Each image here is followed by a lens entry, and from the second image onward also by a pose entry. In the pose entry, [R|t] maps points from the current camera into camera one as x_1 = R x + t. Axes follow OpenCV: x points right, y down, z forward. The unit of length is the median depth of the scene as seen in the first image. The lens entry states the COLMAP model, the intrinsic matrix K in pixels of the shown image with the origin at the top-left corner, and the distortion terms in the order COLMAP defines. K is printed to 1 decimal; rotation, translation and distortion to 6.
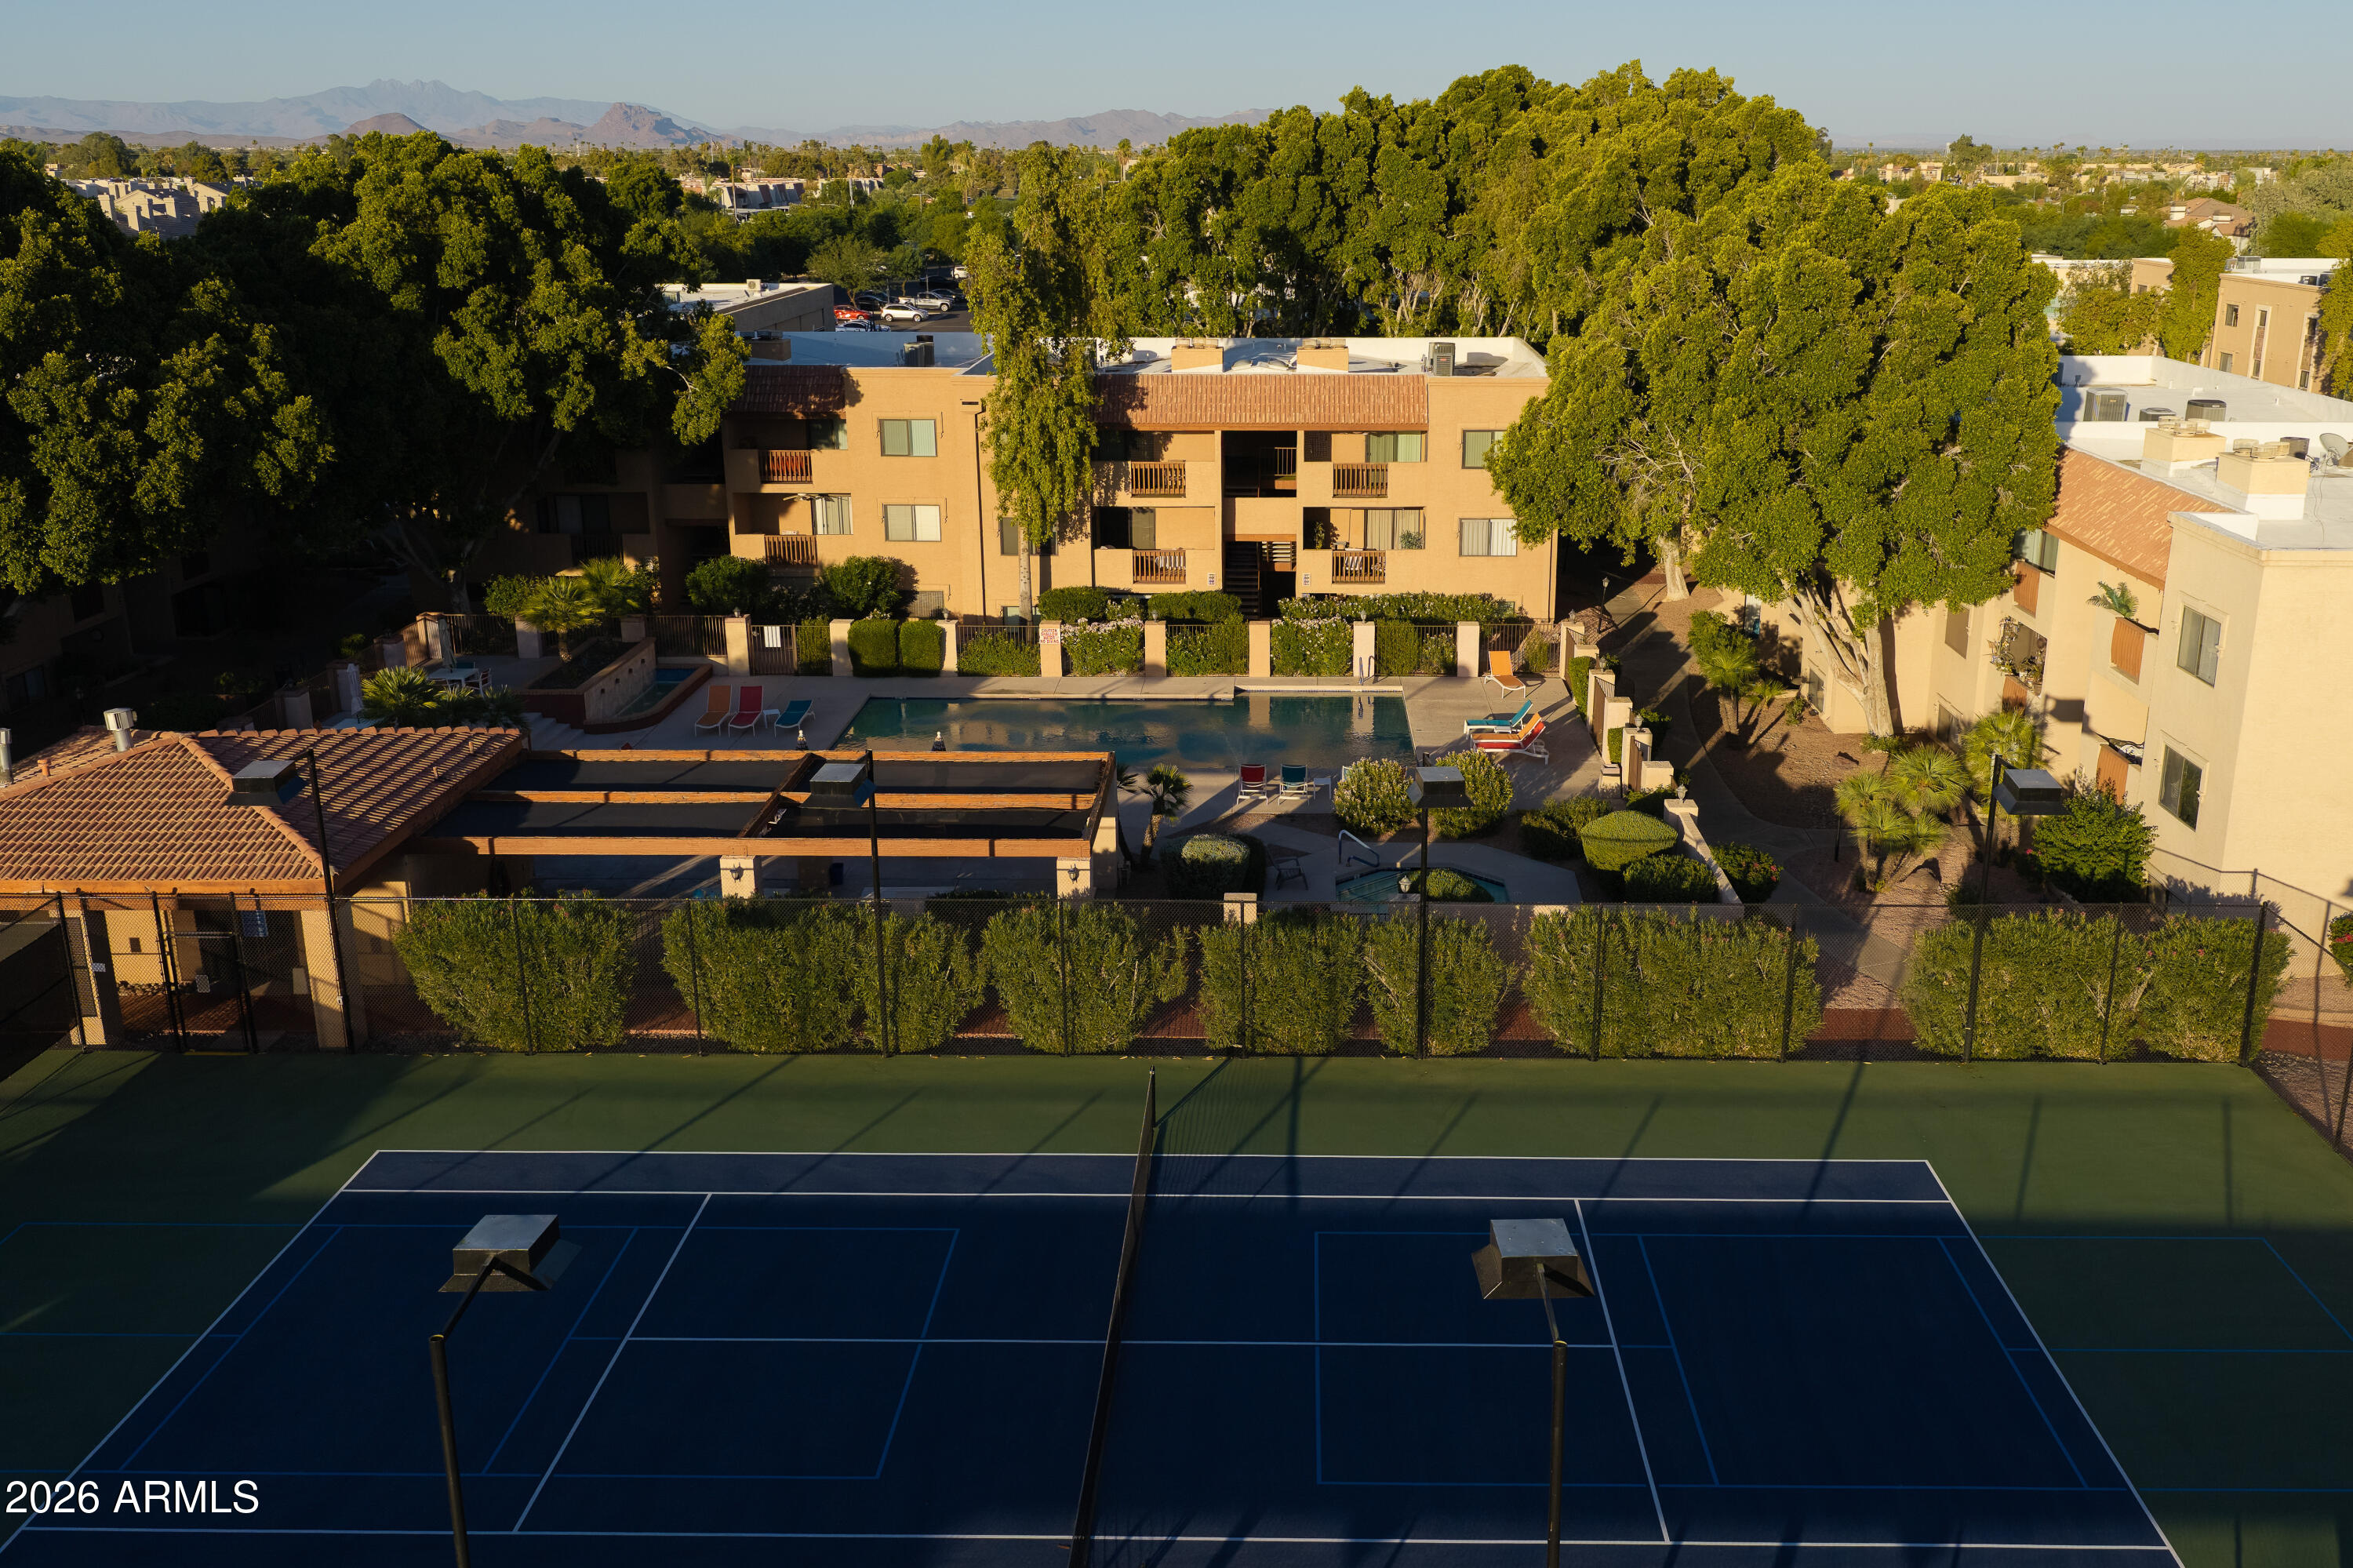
lens RADIAL K [[2118.4, 0, 1264.3], [0, 2118.4, 812.7], [0, 0, 1]] dist [-0.002422, -0.001182]
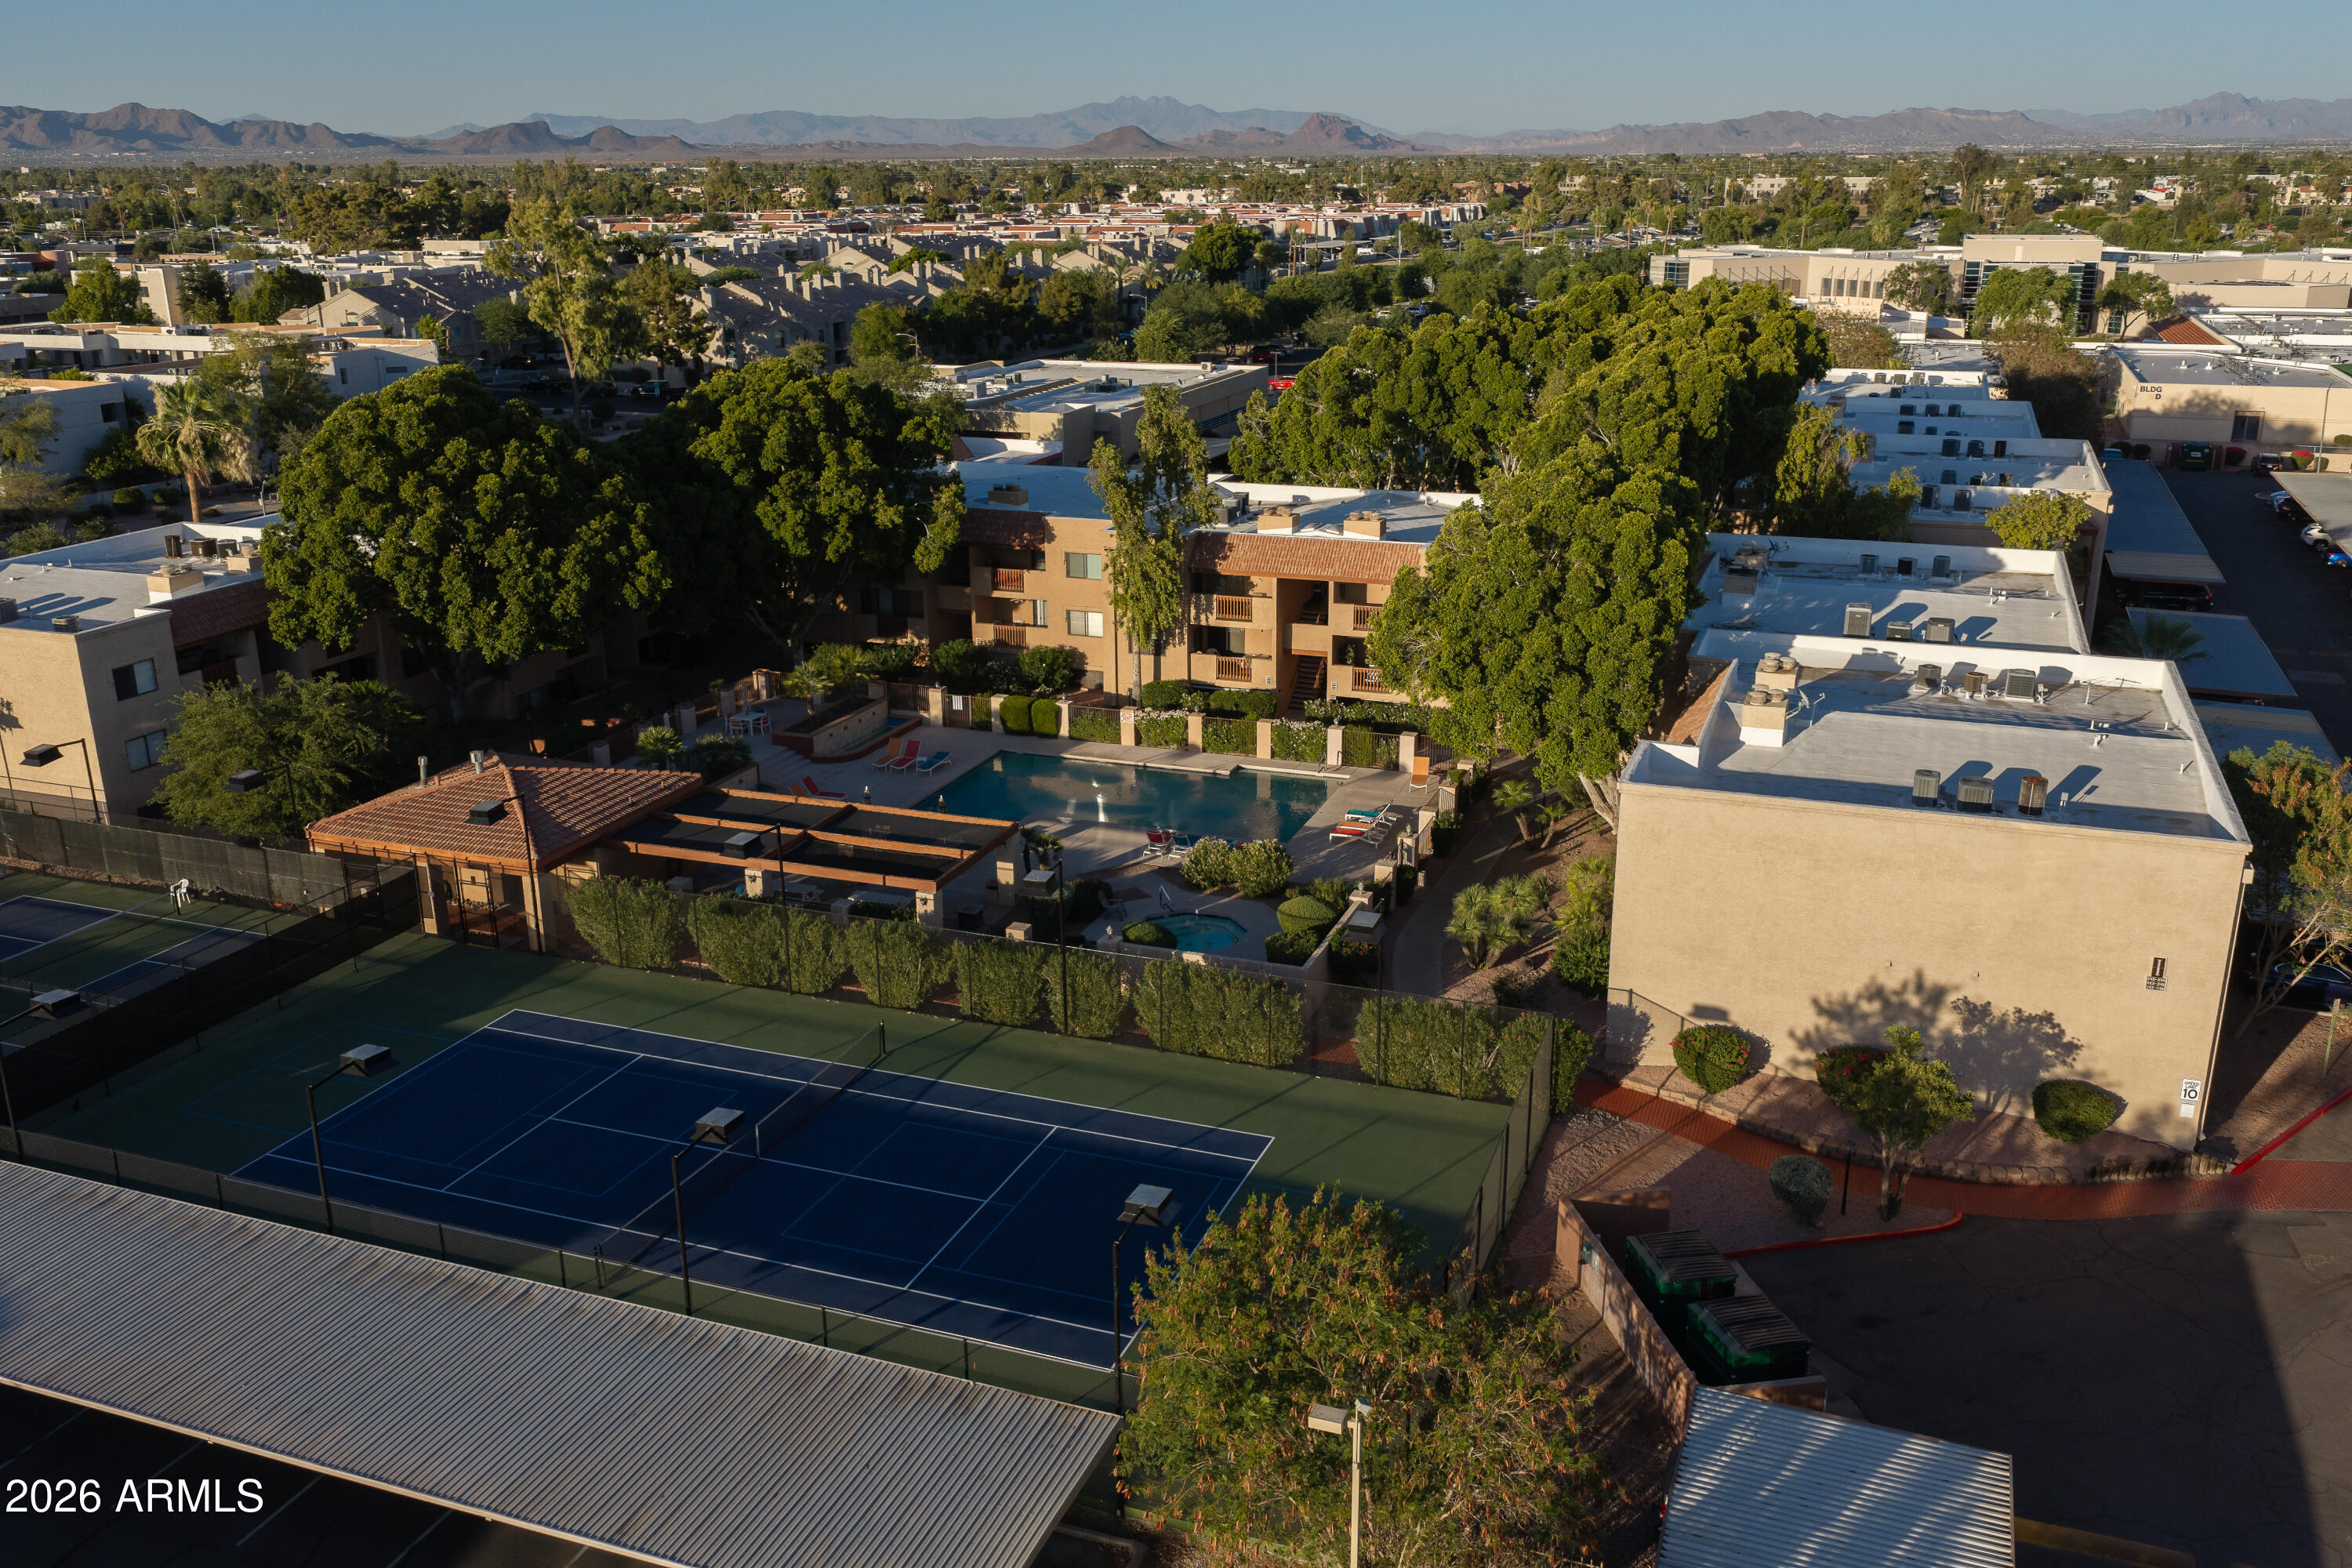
lens RADIAL K [[1929.2, 0, 1176.0], [0, 1929.2, 784.0], [0, 0, 1]] dist [0.001987, -0.005987]
pose [[0.939353, 0.094623, -0.329640, 0.386143], [-0.090568, 0.995506, 0.027675, -0.080817], [0.330777, 0.003859, 0.943701, -0.252152]]
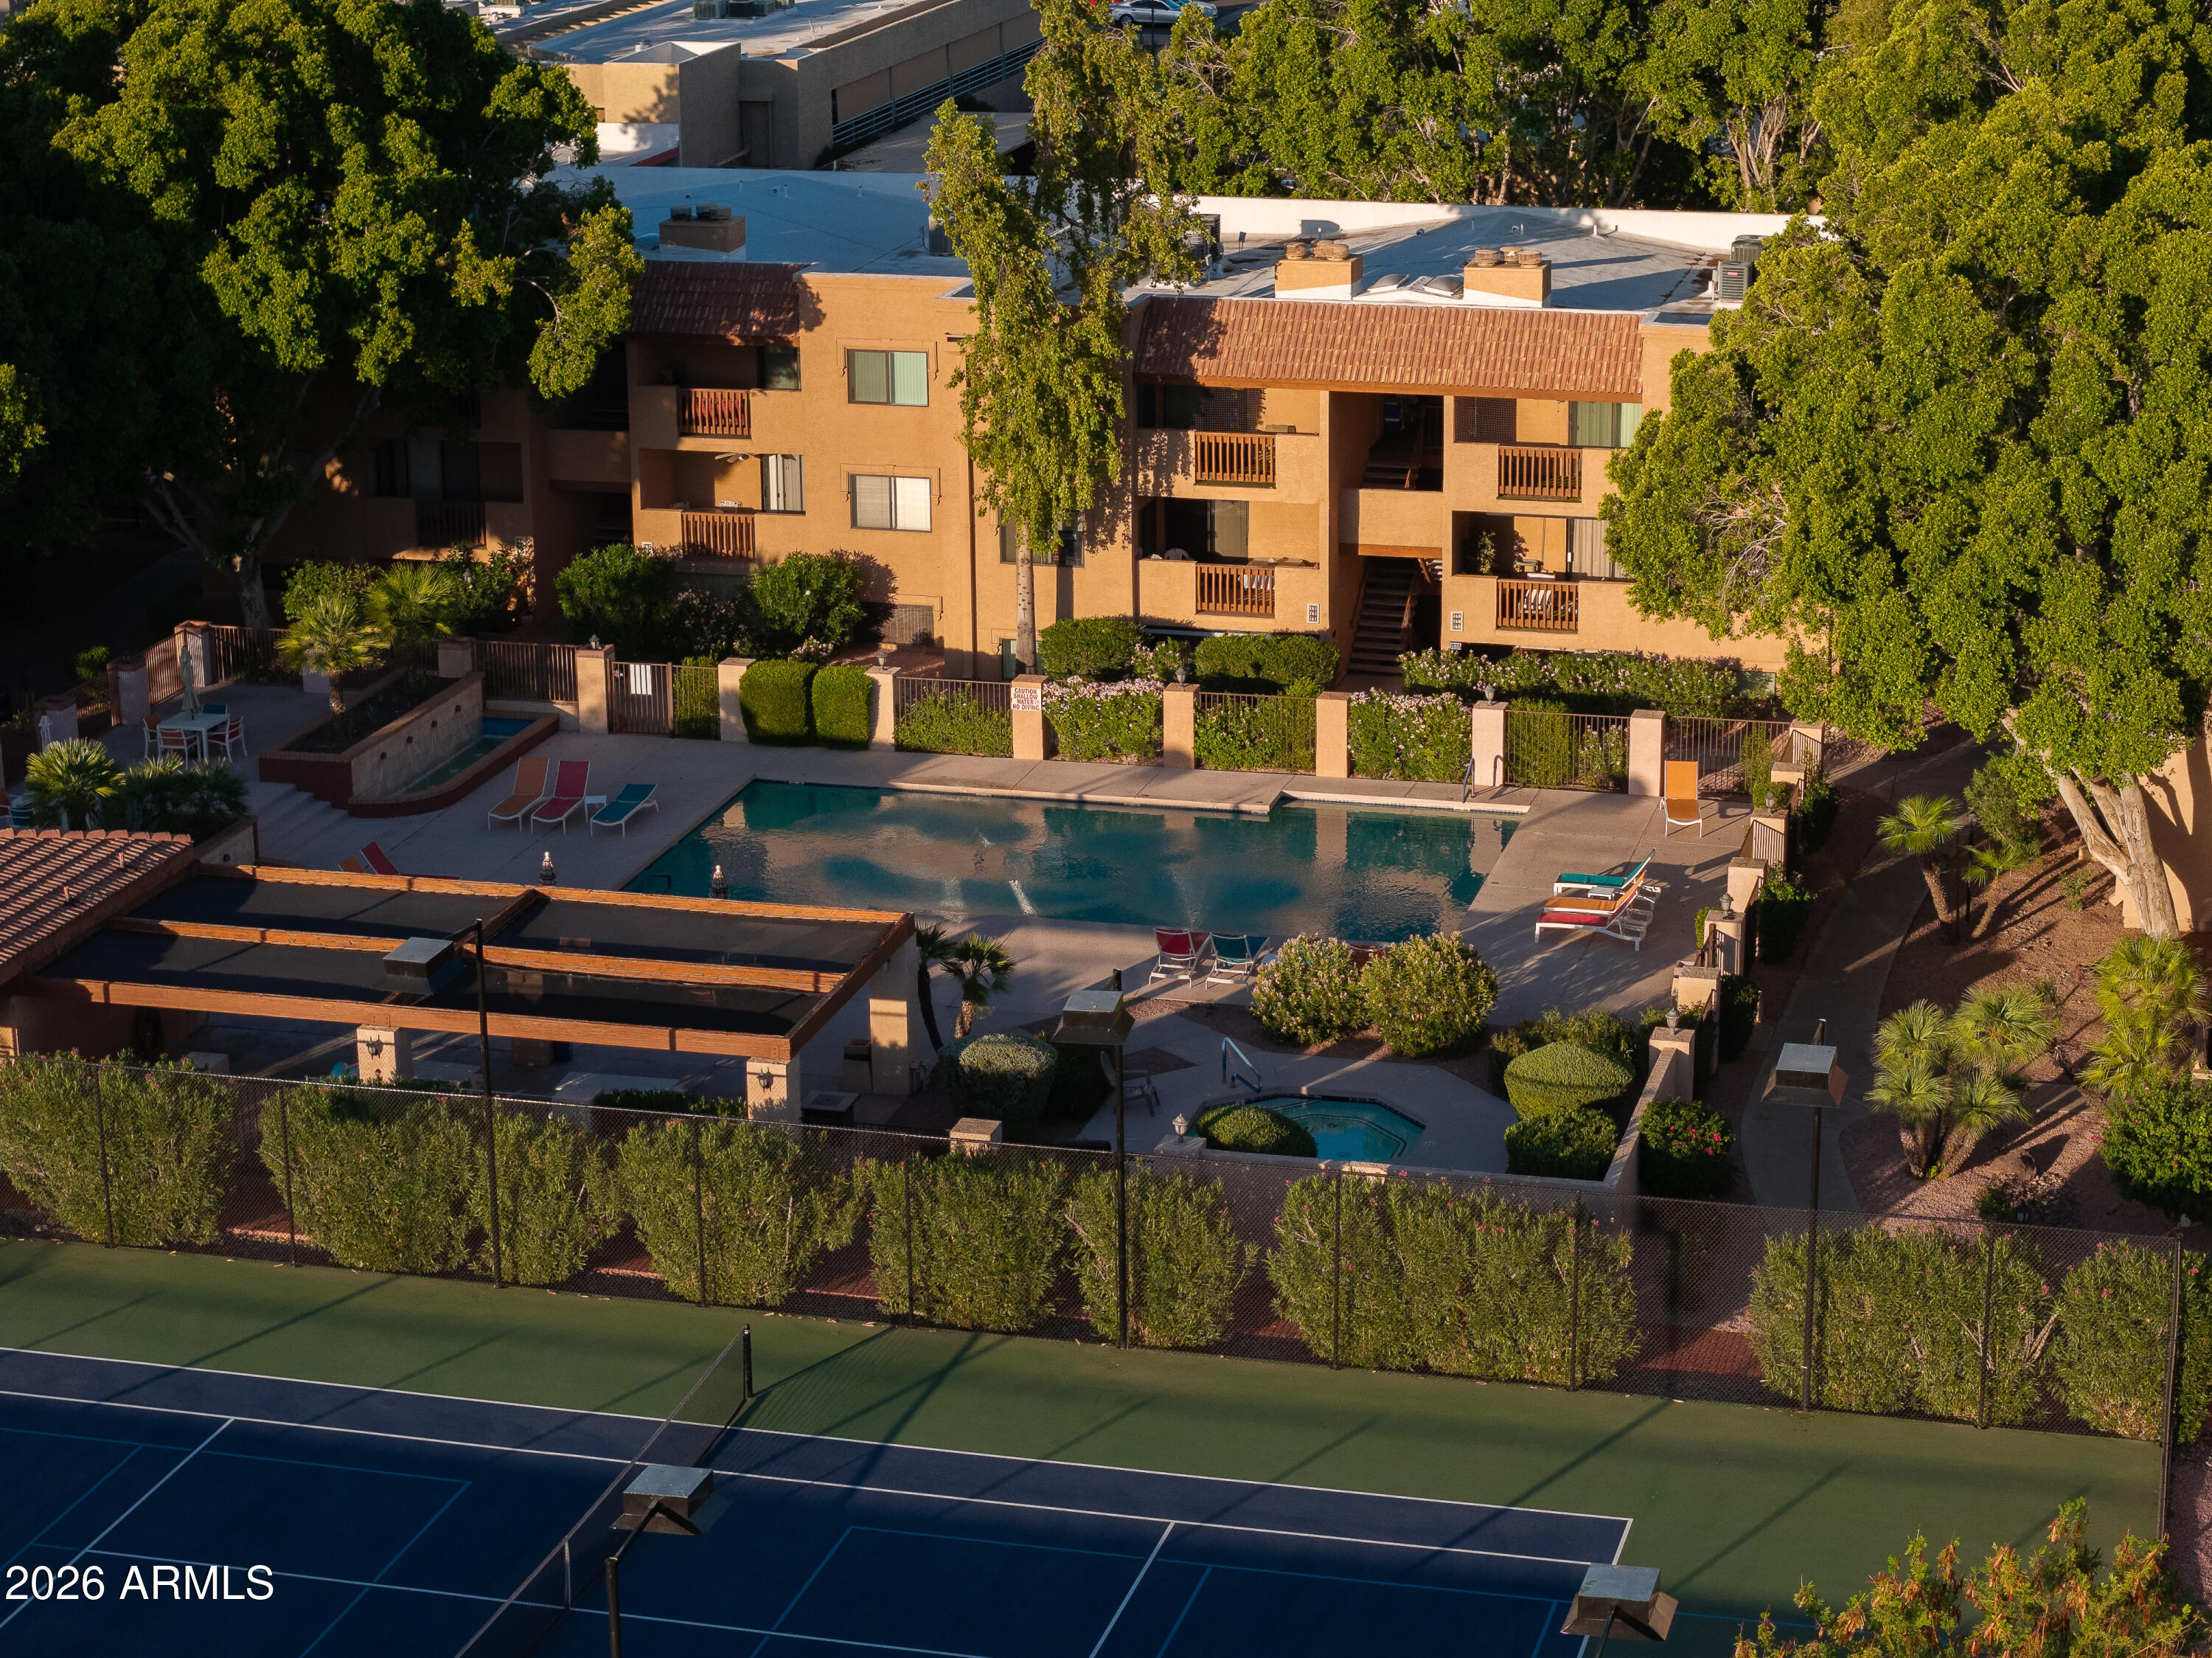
lens RADIAL K [[4390.7, 0, 1106.0], [0, 4390.7, 829.0], [0, 0, 1]] dist [-0.239070, 0.784880]
pose [[0.968503, 0.058884, -0.241940, 0.272106], [-0.060095, 0.998190, 0.002378, -0.049028], [0.241642, 0.012236, 0.970288, -0.358180]]
